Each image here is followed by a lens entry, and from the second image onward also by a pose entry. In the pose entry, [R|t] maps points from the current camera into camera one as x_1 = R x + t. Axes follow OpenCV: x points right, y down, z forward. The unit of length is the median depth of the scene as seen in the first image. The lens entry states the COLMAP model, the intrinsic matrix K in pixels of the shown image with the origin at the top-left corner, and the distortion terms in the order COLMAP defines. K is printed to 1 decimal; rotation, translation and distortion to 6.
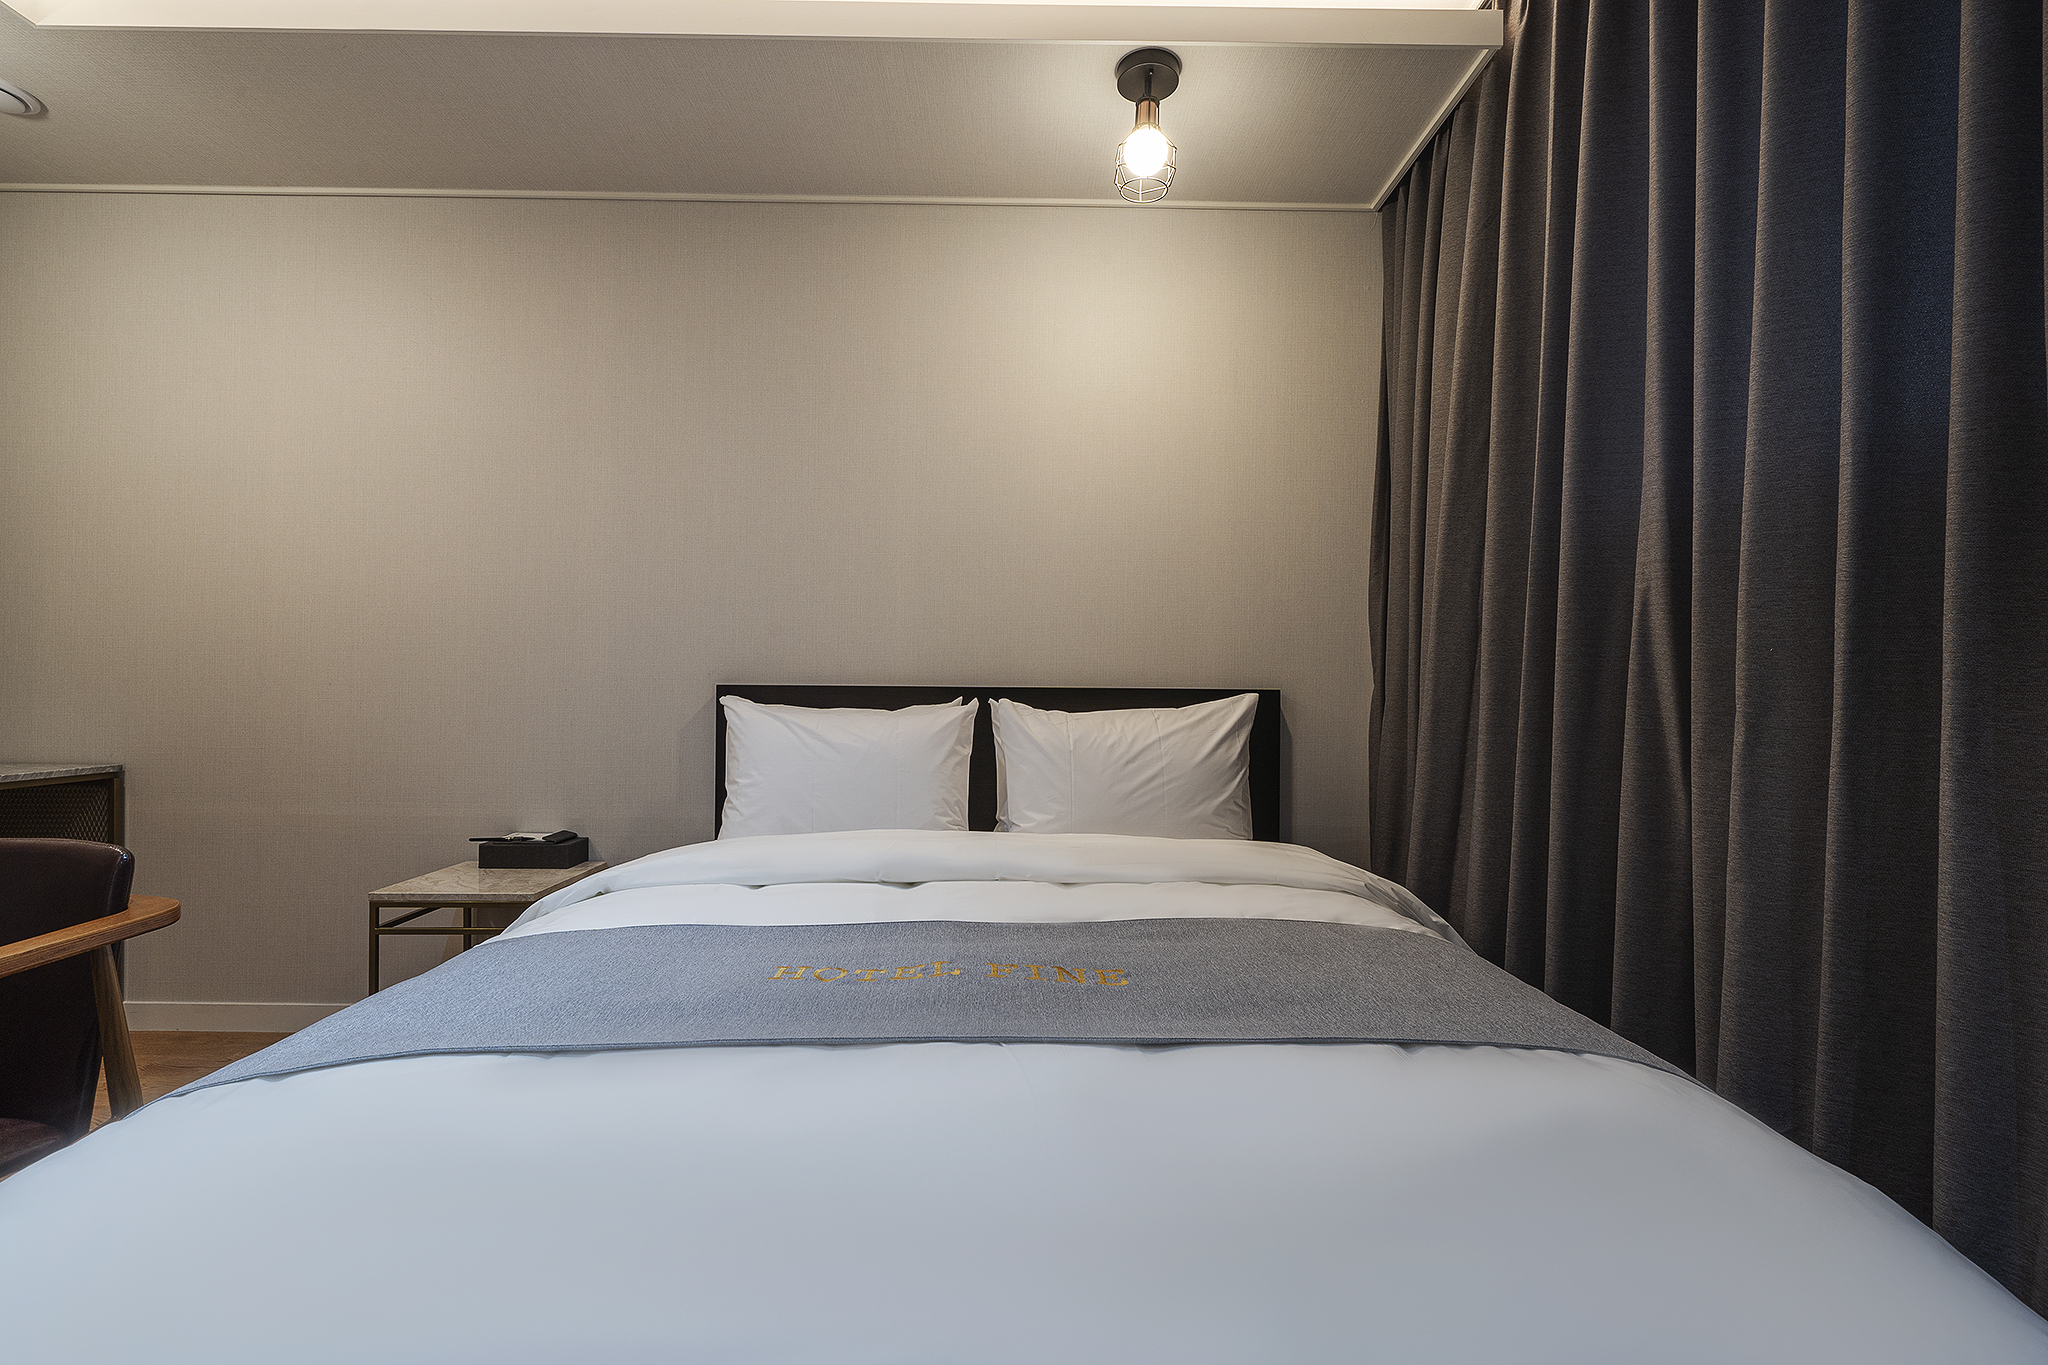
lens RADIAL K [[908.5, 0, 1024.0], [0, 908.5, 682.5], [0, 0, 1]] dist [0.000398, -0.000311]
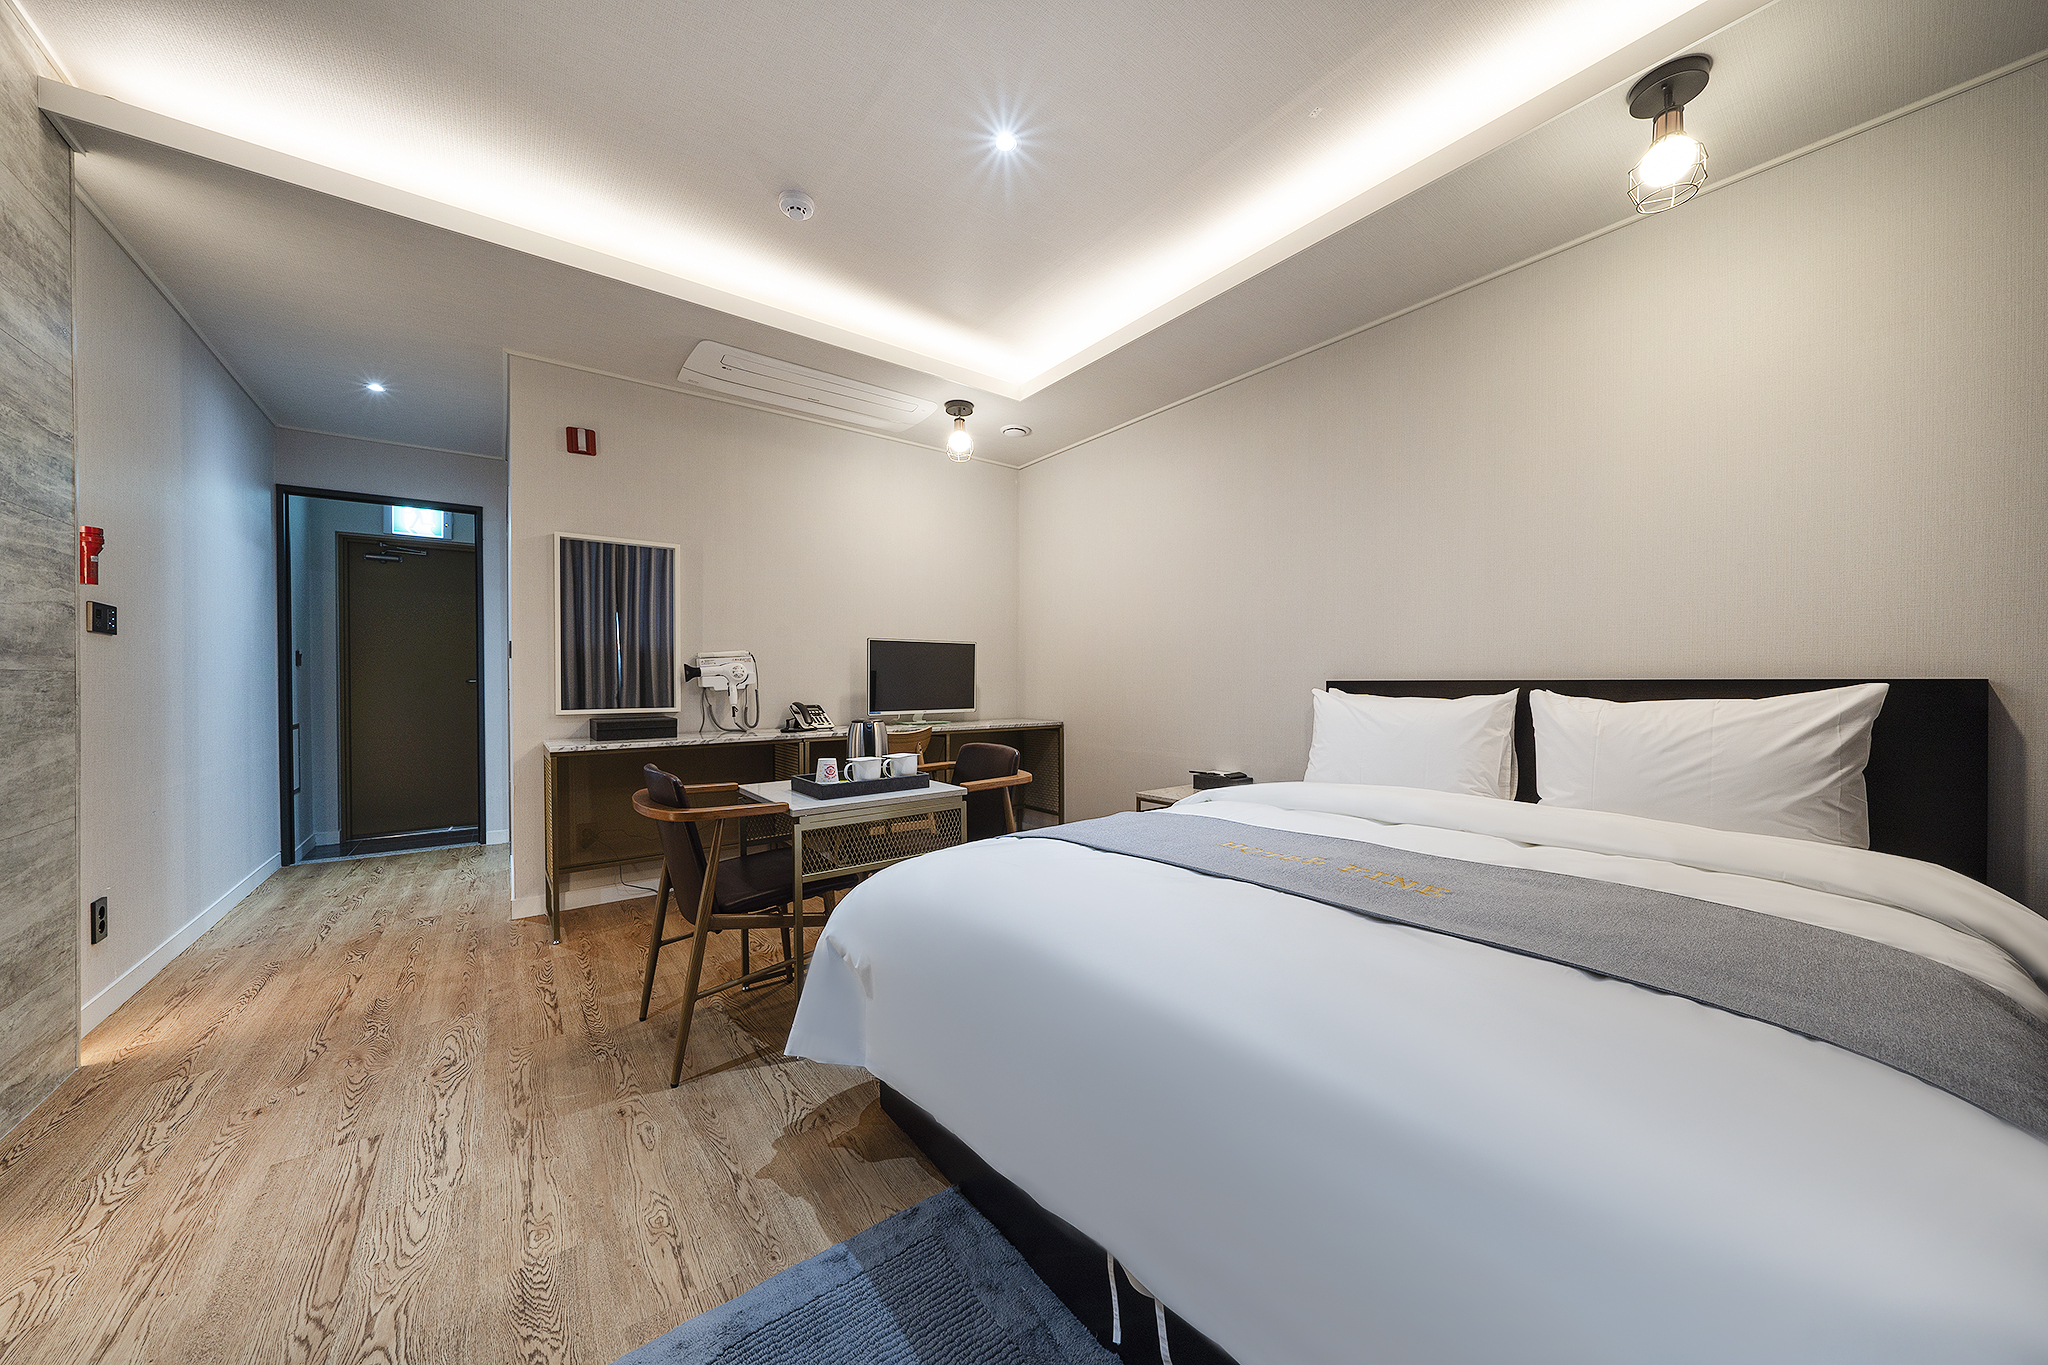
lens RADIAL K [[693.9, 0, 1024.0], [0, 693.9, 682.5], [0, 0, 1]] dist [-0.000558, -0.000024]
pose [[0.605755, -0.010089, -0.795587, 0.298841], [0.013232, 0.999909, -0.002605, 0.002130], [0.795541, -0.008949, 0.605833, -0.066054]]
